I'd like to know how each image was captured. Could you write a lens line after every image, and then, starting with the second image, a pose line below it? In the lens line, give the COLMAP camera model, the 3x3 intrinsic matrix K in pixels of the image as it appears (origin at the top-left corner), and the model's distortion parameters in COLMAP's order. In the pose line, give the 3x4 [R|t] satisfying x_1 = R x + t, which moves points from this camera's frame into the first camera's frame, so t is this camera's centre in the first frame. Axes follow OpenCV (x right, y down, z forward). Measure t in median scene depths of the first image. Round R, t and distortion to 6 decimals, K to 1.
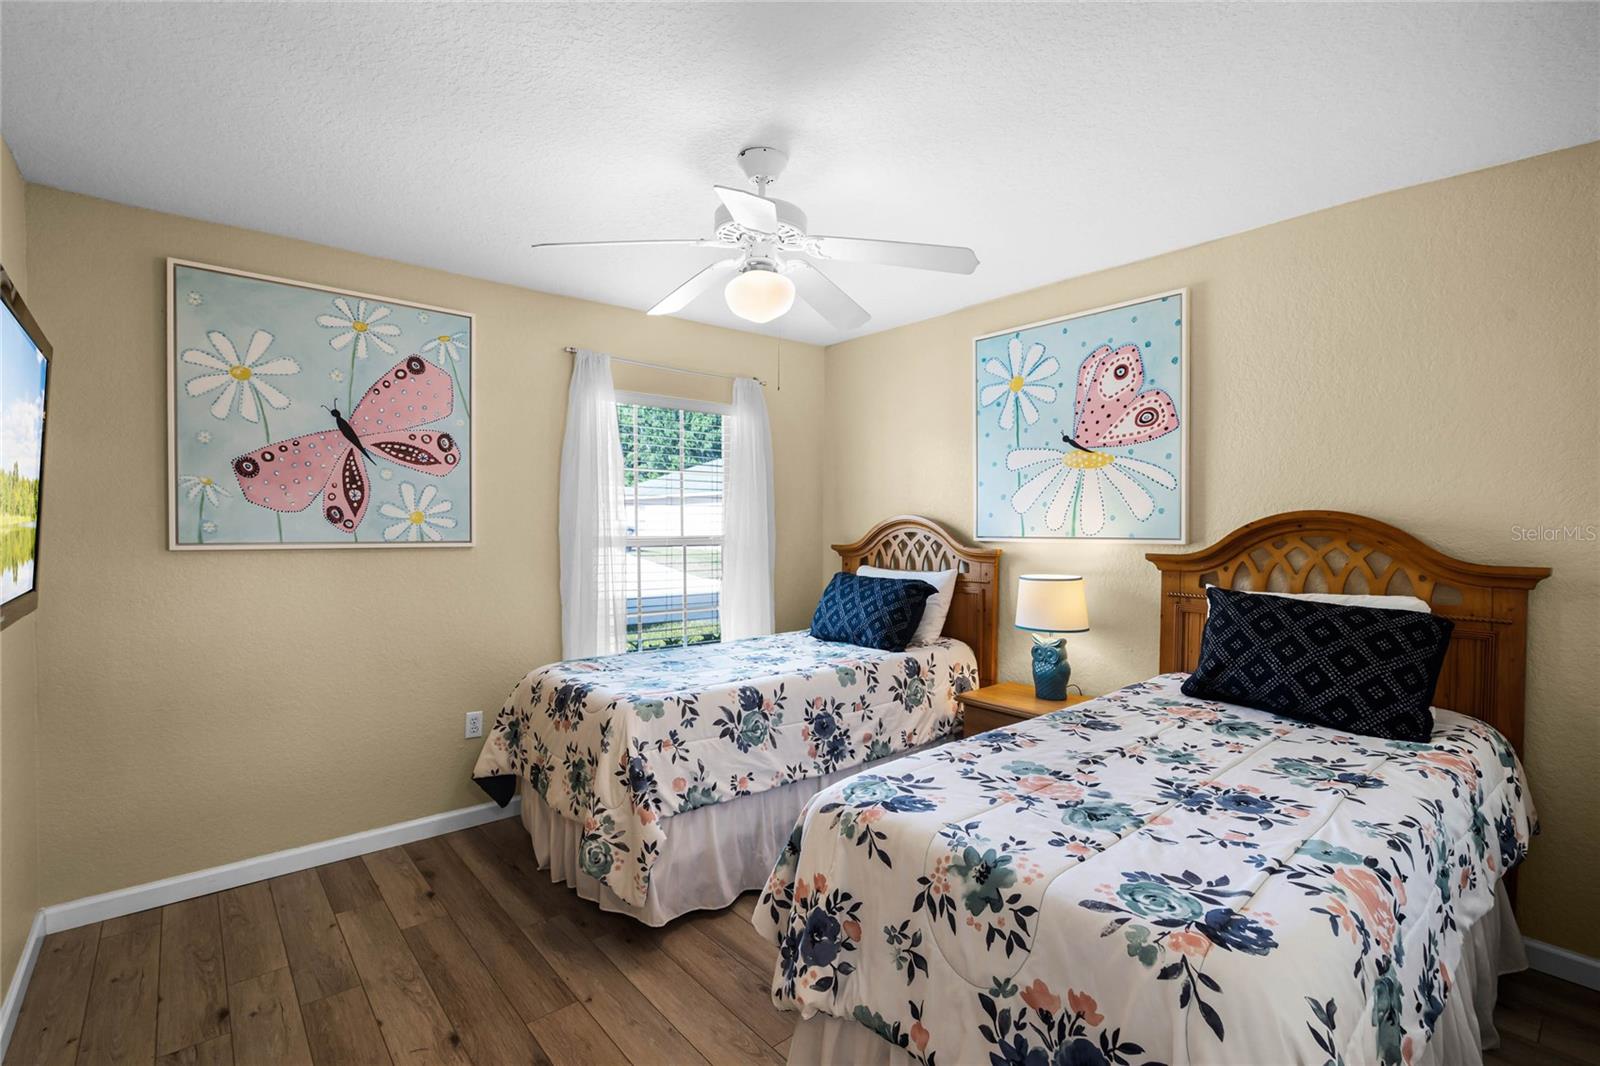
lens RADIAL K [[730.8, 0, 811.4], [0, 730.8, 531.1], [0, 0, 1]] dist [-0.005059, 0.001541]
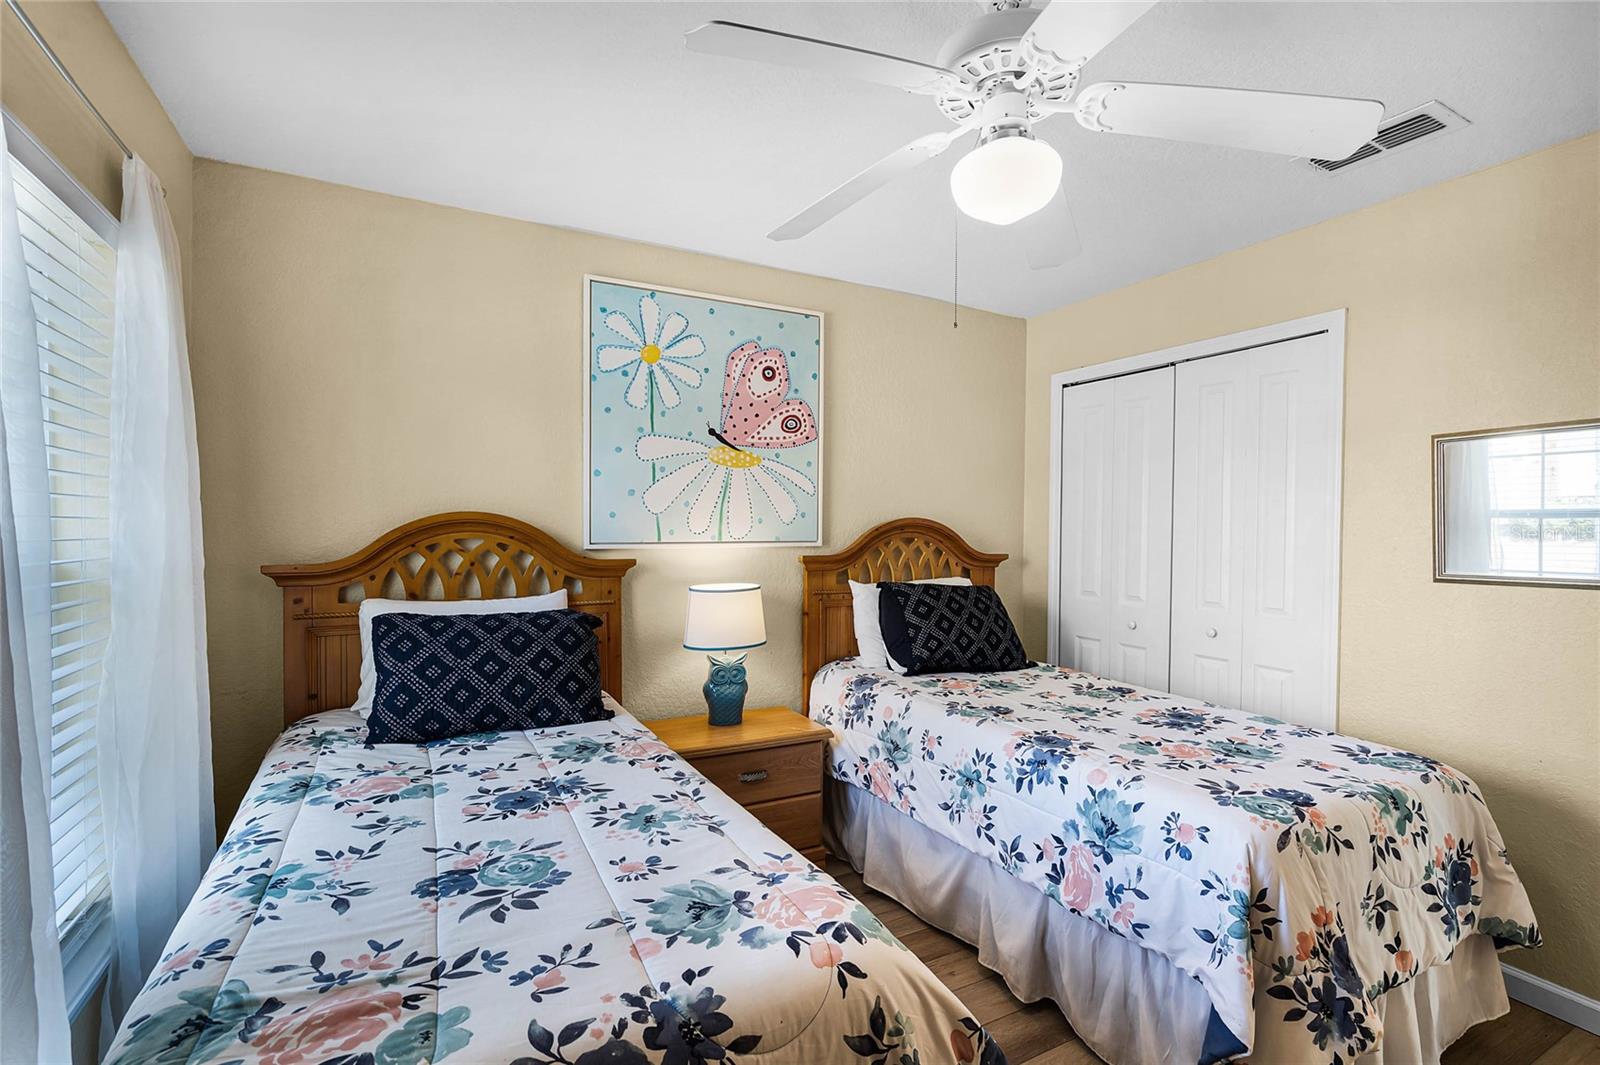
lens RADIAL K [[730.8, 0, 800.8], [0, 730.8, 531.0], [0, 0, 1]] dist [-0.005059, 0.001541]
pose [[0.223659, -0.005564, 0.974652, -0.531996], [0.002233, 0.999984, 0.005196, -0.009439], [-0.974665, 0.001014, 0.223668, 0.733015]]
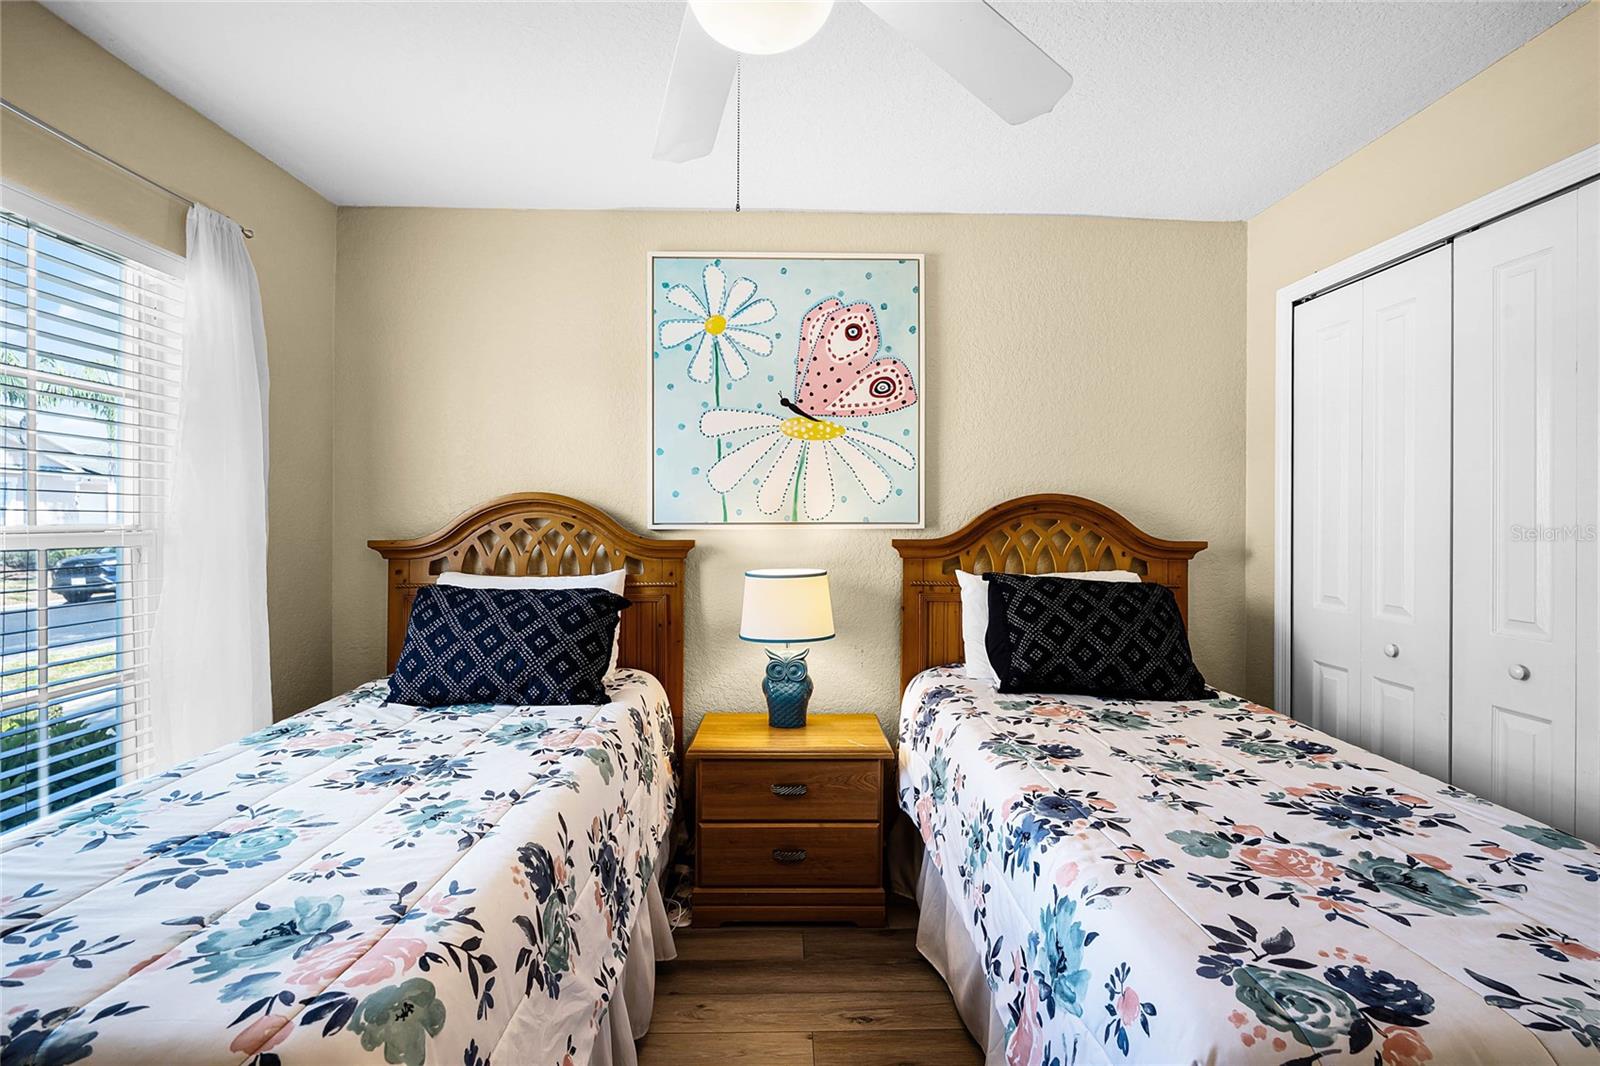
lens RADIAL K [[730.8, 0, 797.8], [0, 730.8, 511.9], [0, 0, 1]] dist [-0.005059, 0.001541]
pose [[0.638314, 0.007310, 0.769742, -0.287452], [0.005618, 0.999884, -0.014154, 0.008809], [-0.769756, 0.013359, 0.638199, 0.494846]]
